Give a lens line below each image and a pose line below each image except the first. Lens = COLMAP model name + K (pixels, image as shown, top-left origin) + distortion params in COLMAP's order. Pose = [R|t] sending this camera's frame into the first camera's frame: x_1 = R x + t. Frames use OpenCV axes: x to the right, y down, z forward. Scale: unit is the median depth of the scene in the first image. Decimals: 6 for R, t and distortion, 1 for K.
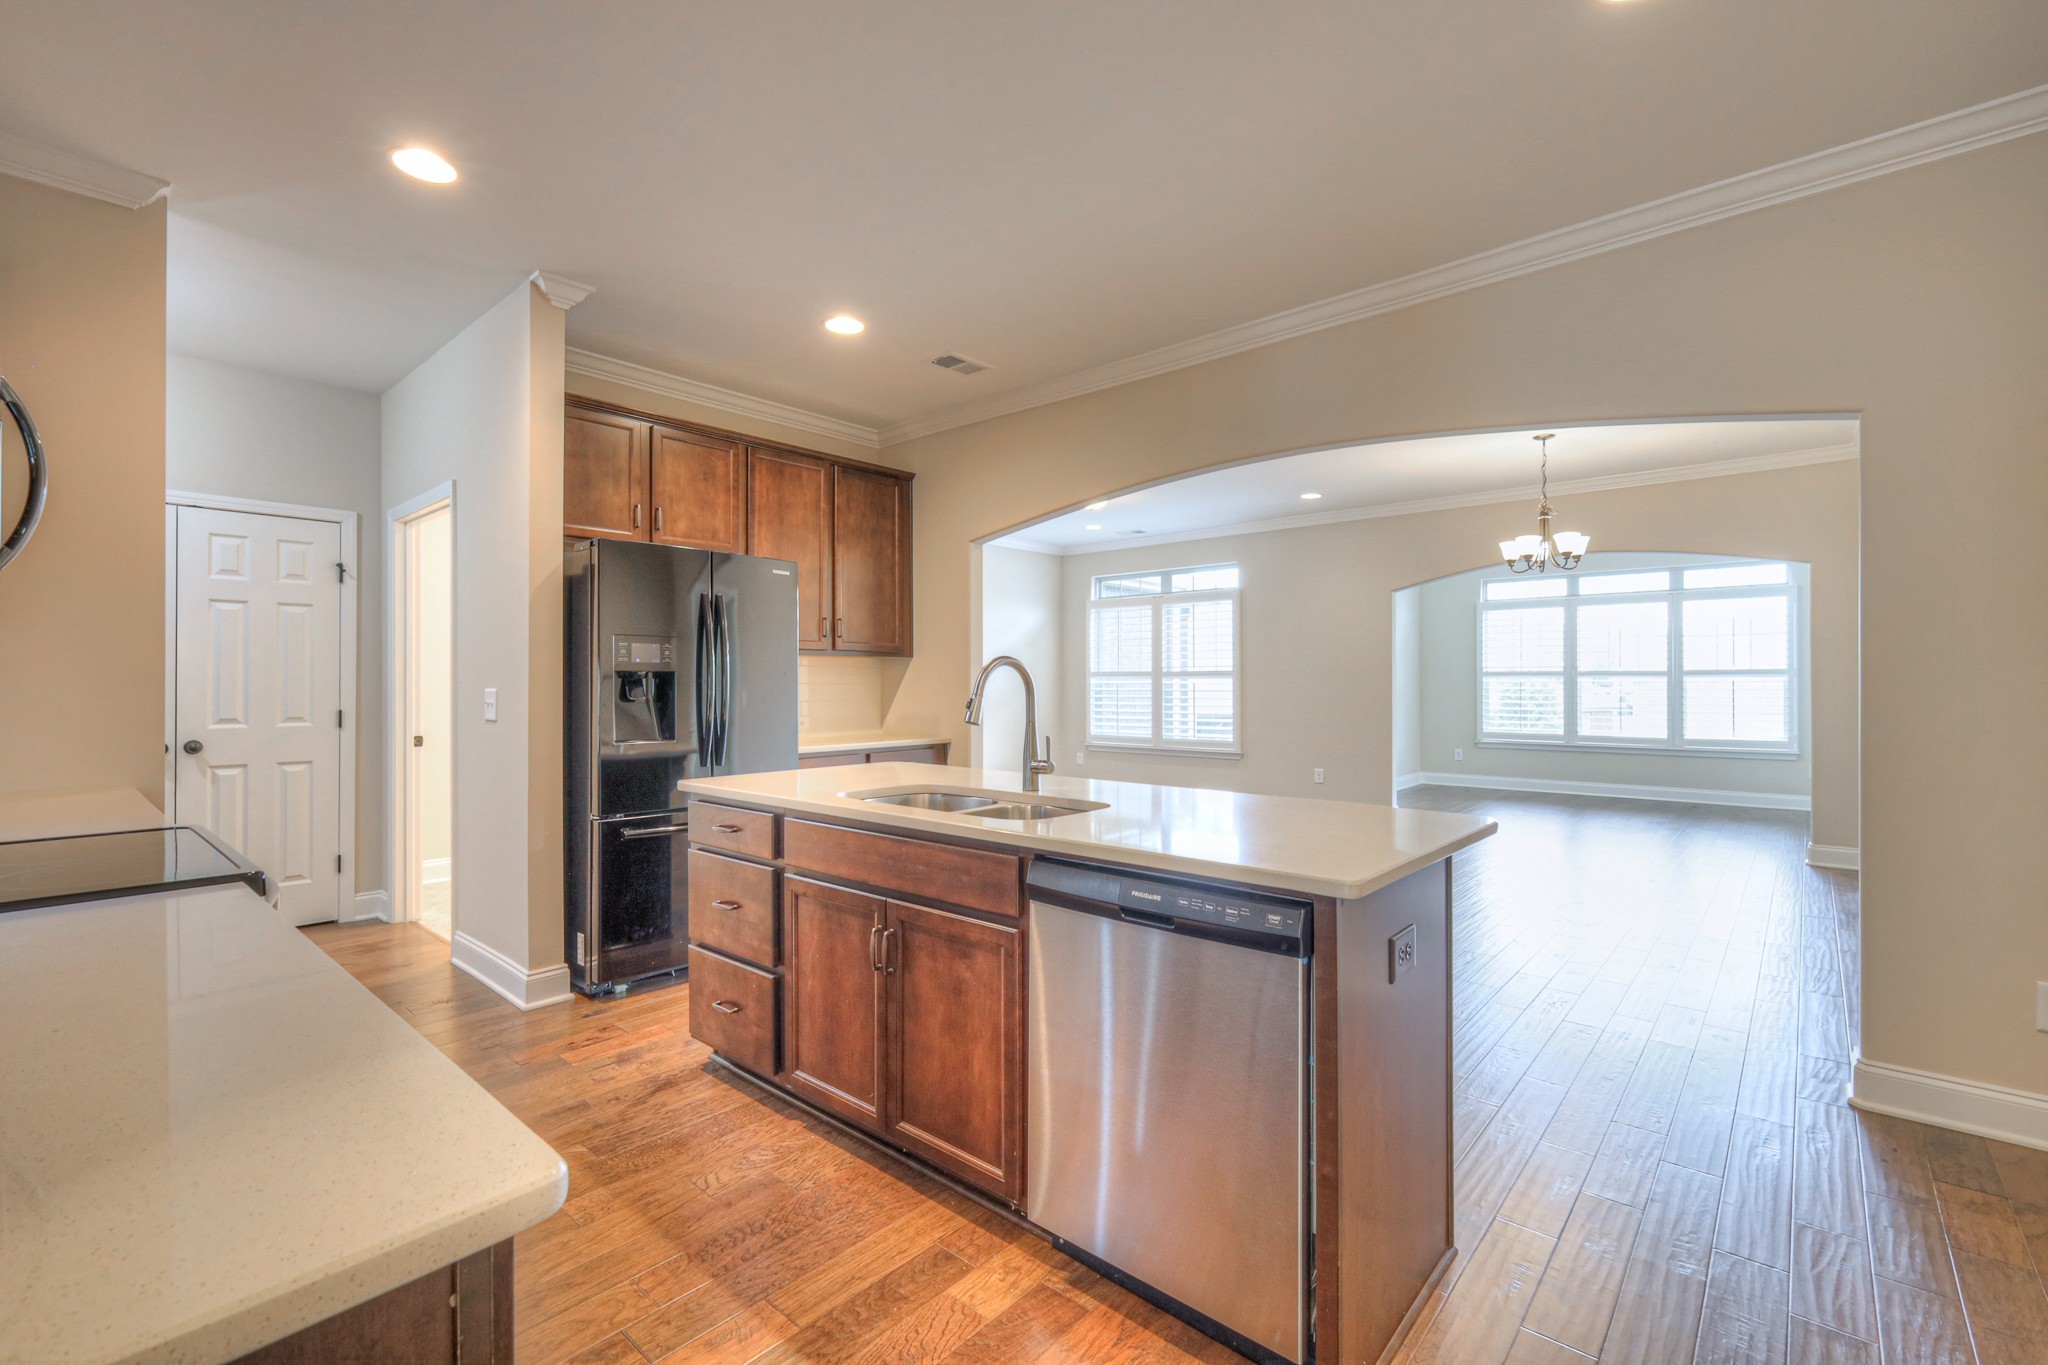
lens RADIAL K [[890.3, 0, 1014.2], [0, 890.3, 678.0], [0, 0, 1]] dist [-0.002527, 0.001755]
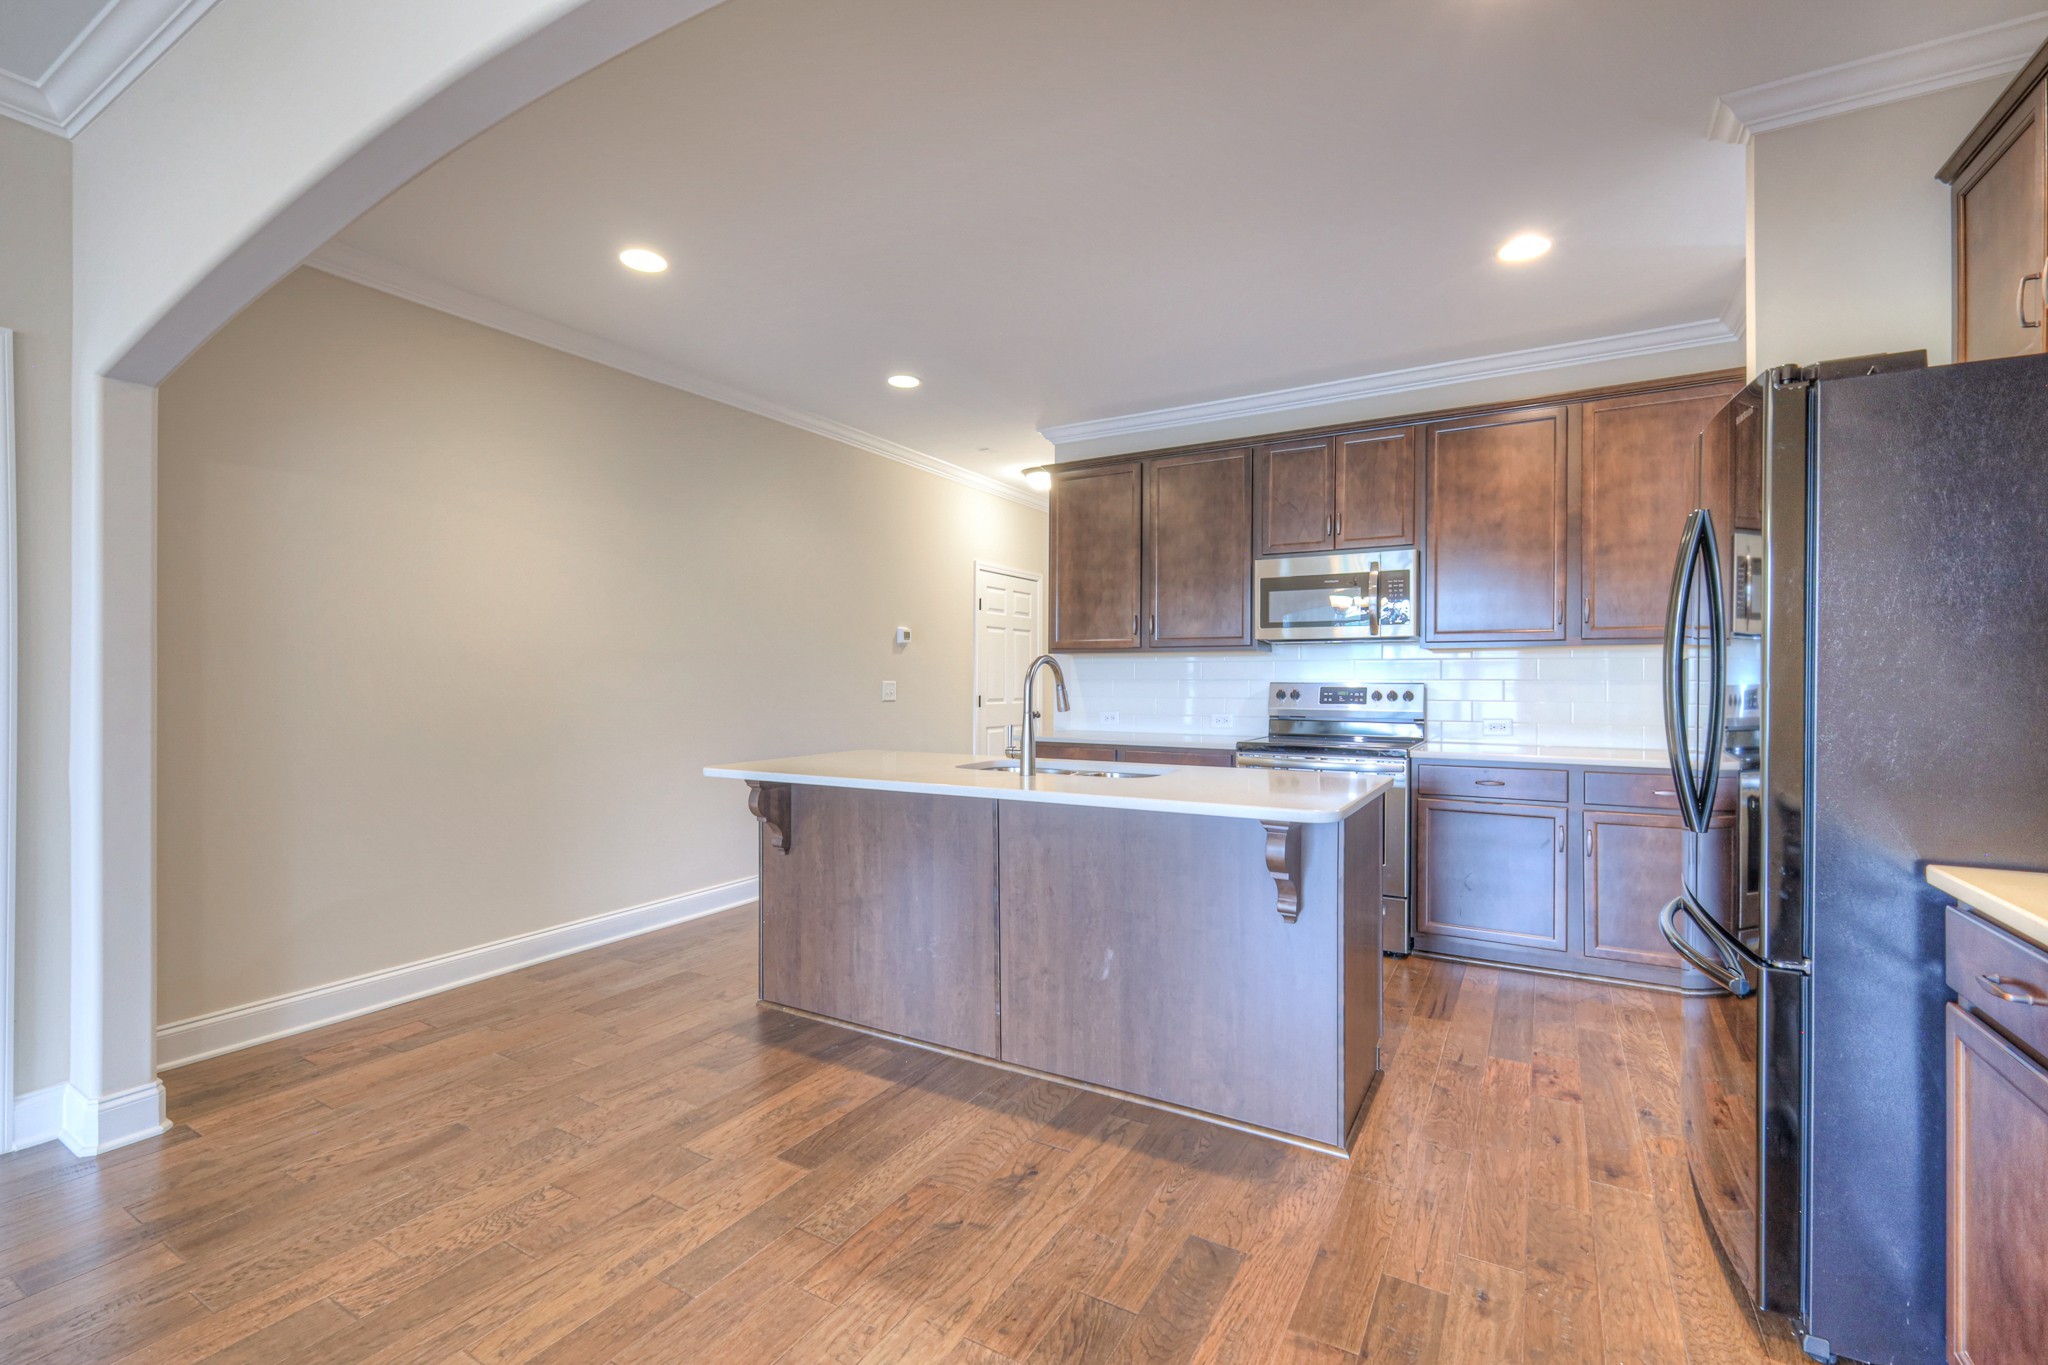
lens RADIAL K [[890.3, 0, 1018.7], [0, 890.3, 681.7], [0, 0, 1]] dist [-0.002527, 0.001755]
pose [[-0.981904, 0.000215, -0.189382, 0.070127], [0.000183, 1.000000, 0.000183, 0.004460], [0.189382, 0.000145, -0.981904, 0.613347]]
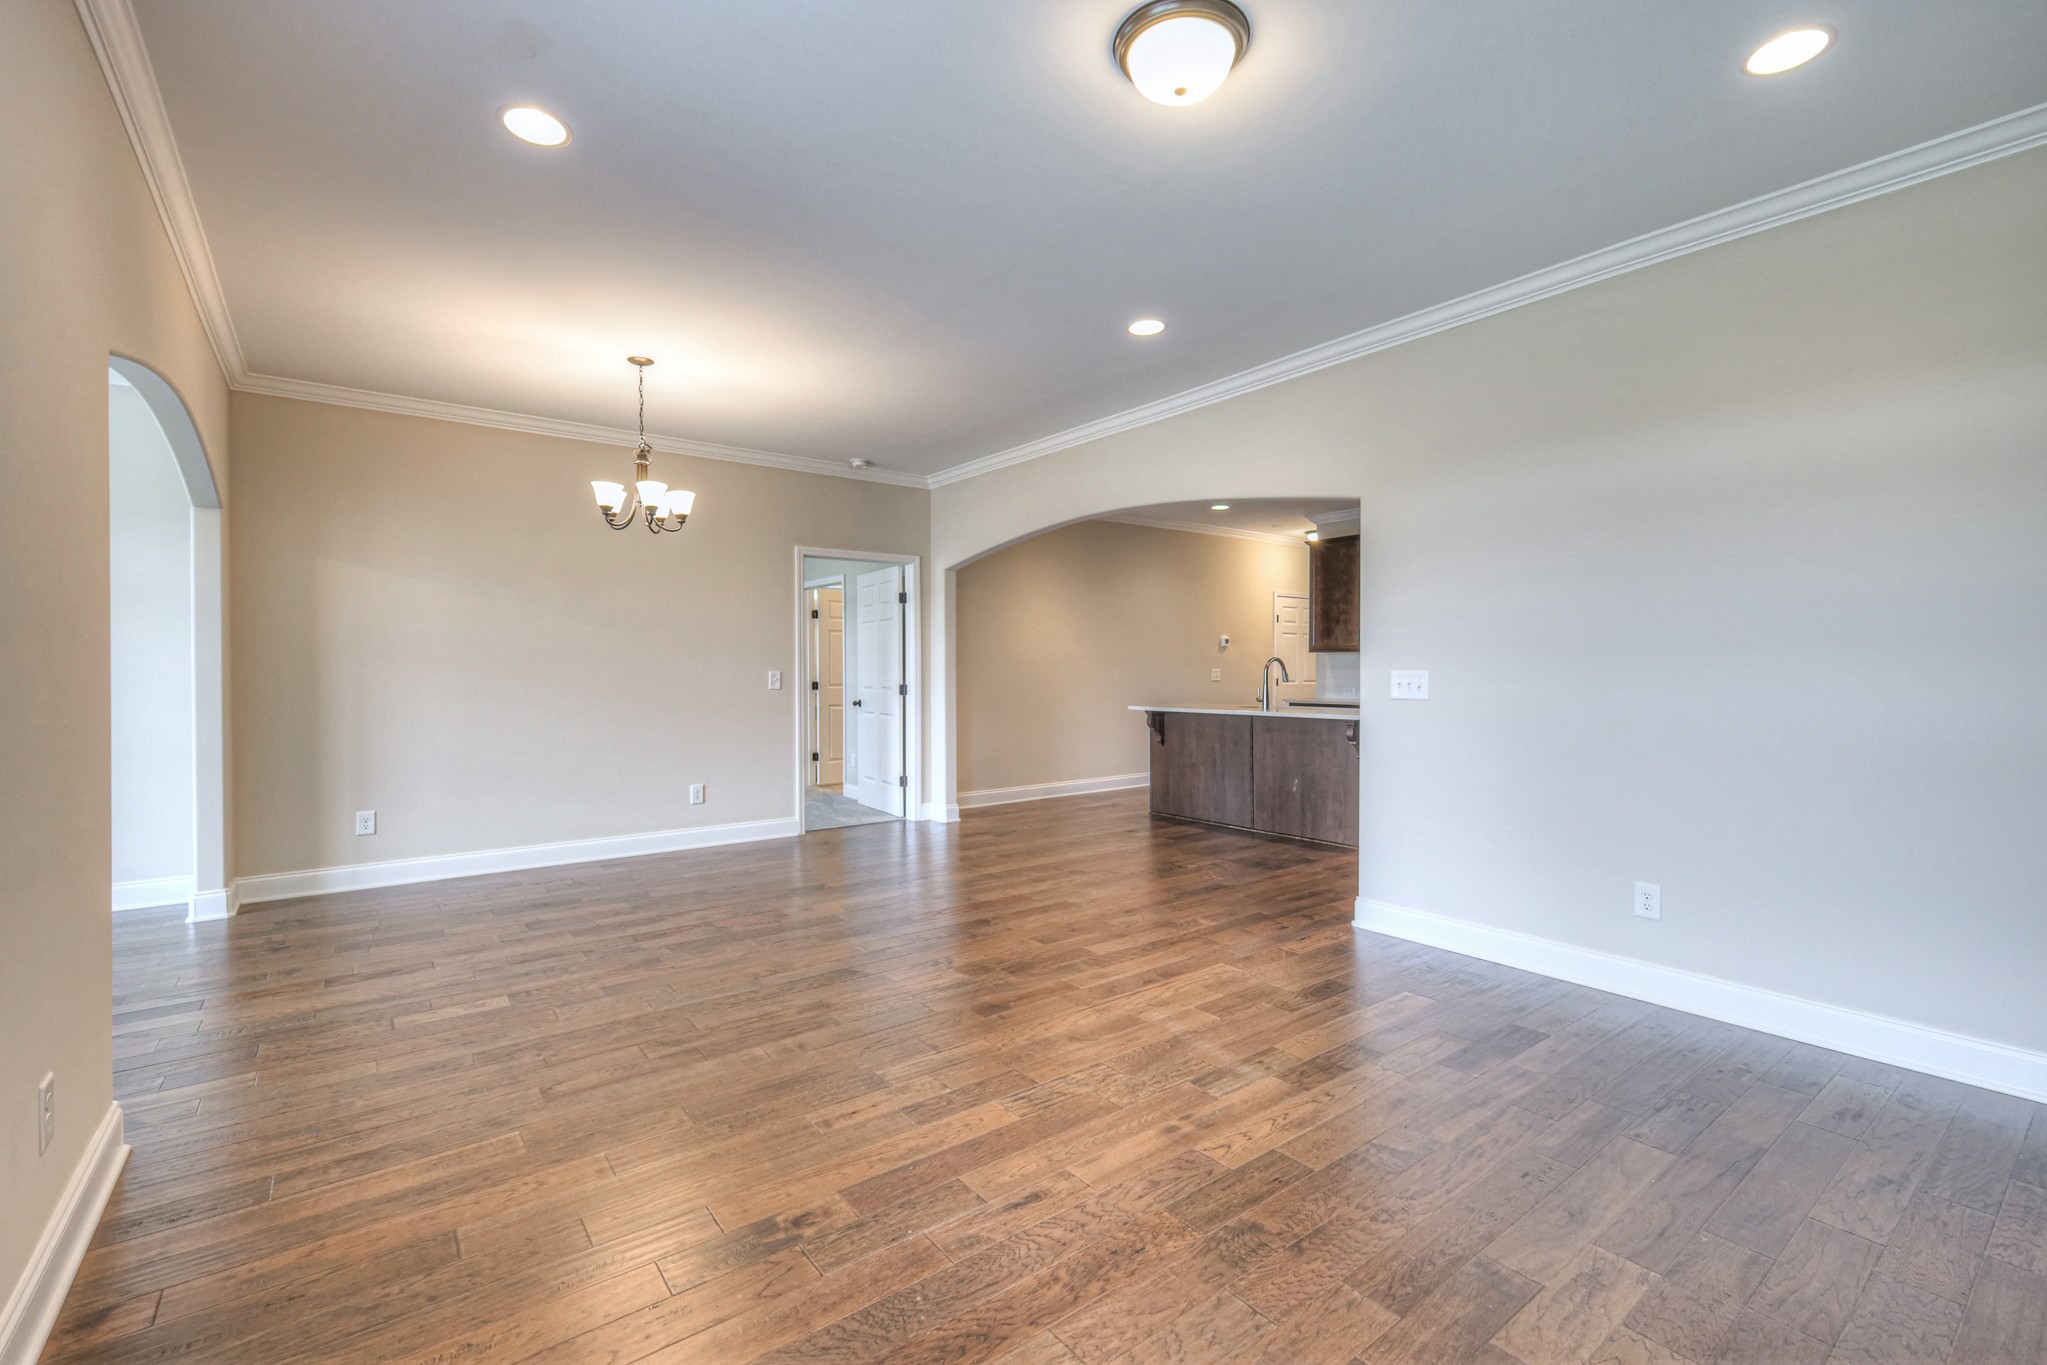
lens RADIAL K [[889.8, 0, 1024.0], [0, 889.8, 679.4], [0, 0, 1]] dist [-0.002527, 0.001755]
pose [[-0.982103, 0.002497, 0.188327, 0.064588], [0.004051, 0.999961, 0.007866, 0.006907], [-0.188300, 0.008488, -0.982075, 1.084462]]
